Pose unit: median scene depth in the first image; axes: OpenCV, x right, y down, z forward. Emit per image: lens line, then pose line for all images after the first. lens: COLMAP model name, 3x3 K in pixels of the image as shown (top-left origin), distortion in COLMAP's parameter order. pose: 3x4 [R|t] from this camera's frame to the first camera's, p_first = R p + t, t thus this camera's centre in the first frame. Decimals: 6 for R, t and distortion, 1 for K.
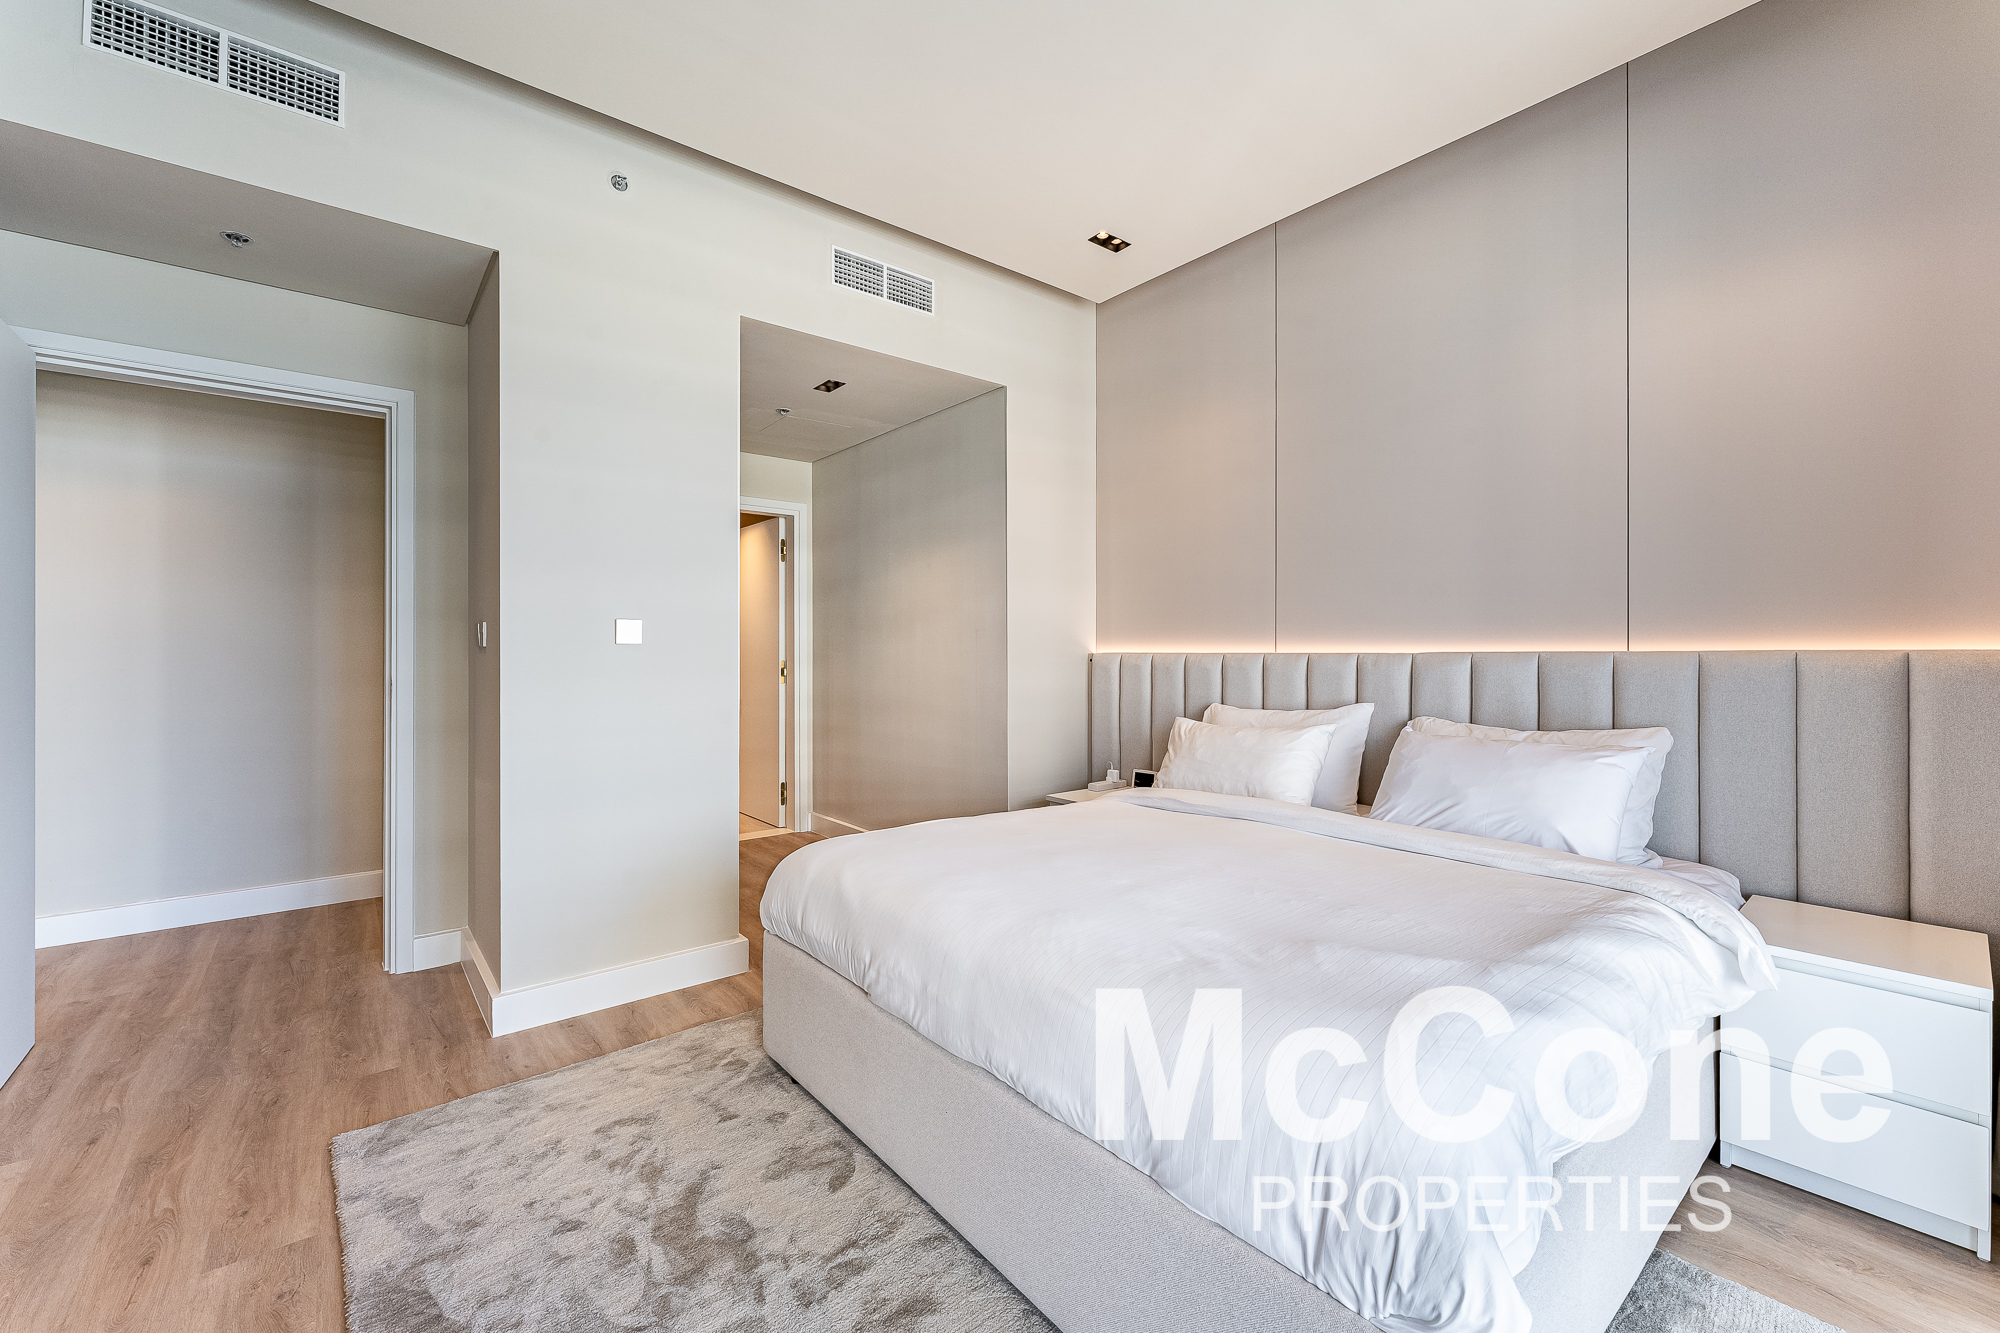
lens RADIAL K [[810.7, 0, 1004.6], [0, 810.7, 653.9], [0, 0, 1]] dist [-0.001563, -0.000917]
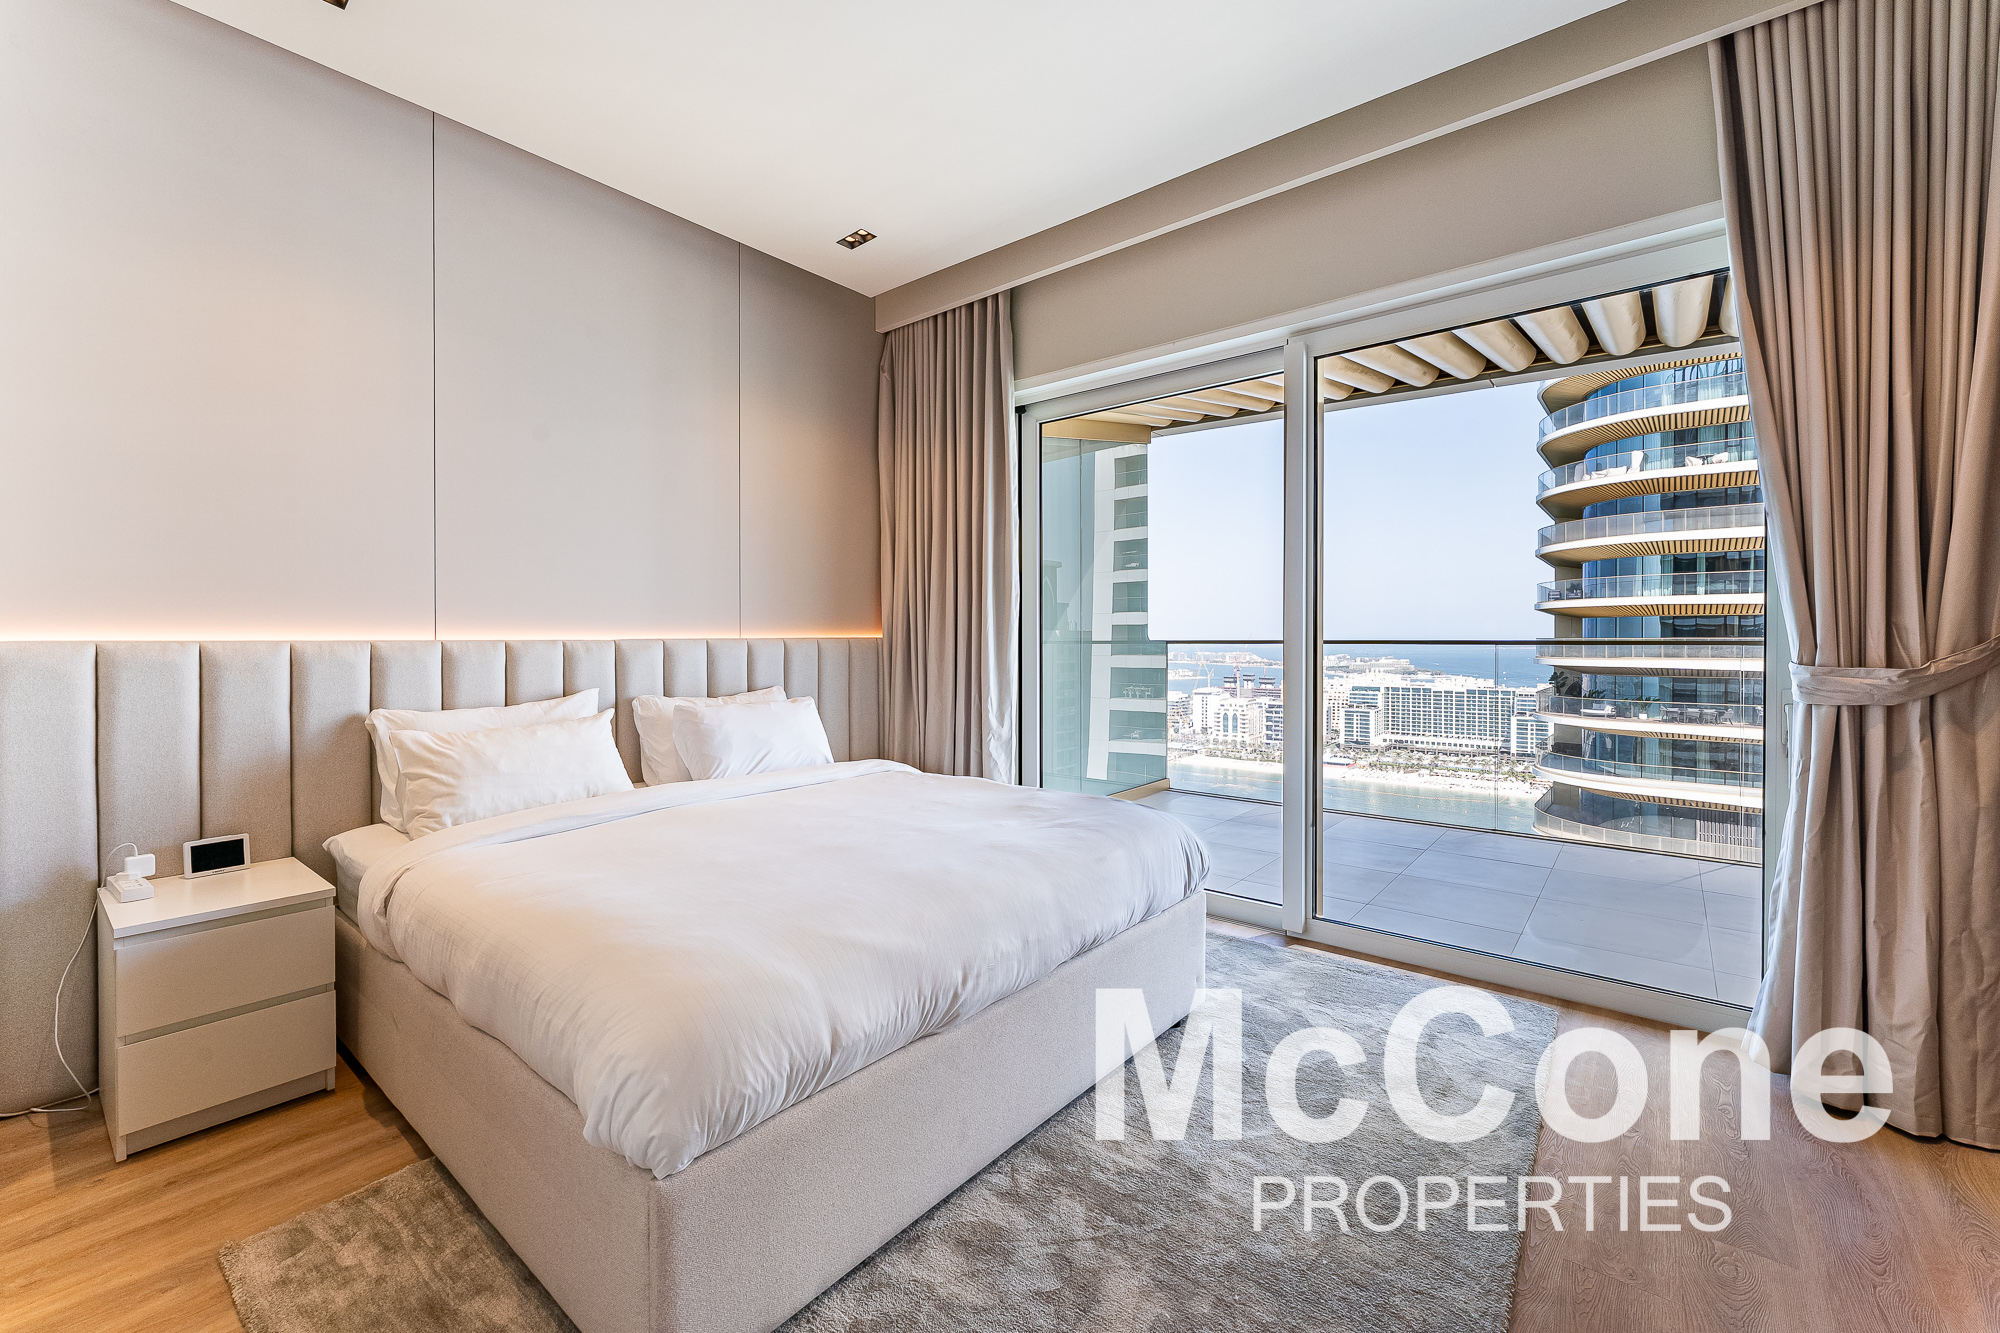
lens RADIAL K [[810.7, 0, 976.6], [0, 810.7, 645.2], [0, 0, 1]] dist [-0.001563, -0.000917]
pose [[-0.178834, -0.008008, 0.983847, -0.755240], [0.000519, 0.999966, 0.008234, -0.003873], [-0.983879, 0.001983, -0.178824, 0.809129]]
